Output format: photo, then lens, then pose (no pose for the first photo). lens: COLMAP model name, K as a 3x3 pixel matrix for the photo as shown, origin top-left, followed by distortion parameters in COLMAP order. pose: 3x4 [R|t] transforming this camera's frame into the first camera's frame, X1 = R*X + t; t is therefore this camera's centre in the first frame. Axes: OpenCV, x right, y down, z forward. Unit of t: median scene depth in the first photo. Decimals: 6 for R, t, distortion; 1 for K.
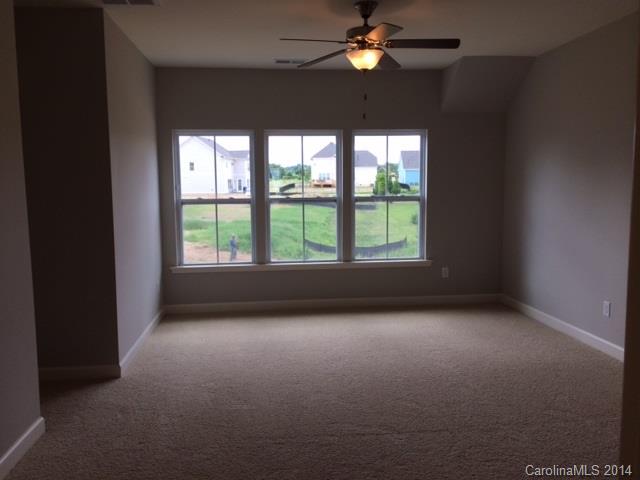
lens RADIAL K [[543.3, 0, 320.0], [0, 543.3, 240.0], [0, 0, 1]] dist [0.091358, -0.118130]
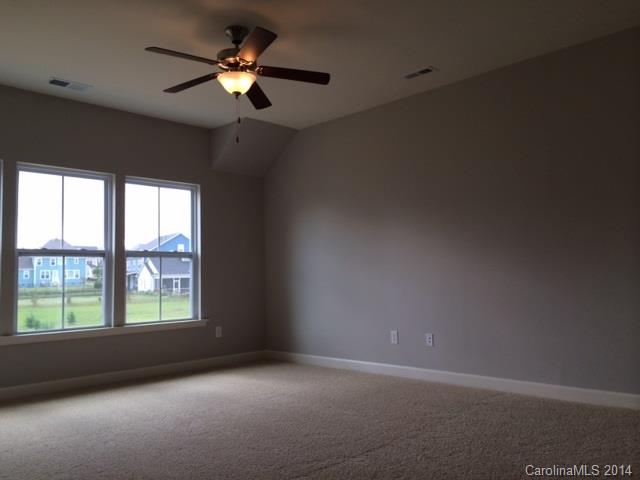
lens RADIAL K [[543.3, 0, 320.0], [0, 543.3, 240.0], [0, 0, 1]] dist [0.091358, -0.118130]
pose [[0.782014, 0.033228, 0.622375, -0.274207], [0.080098, 0.984939, -0.153227, 0.071985], [-0.618093, 0.169677, 0.767575, 0.147009]]
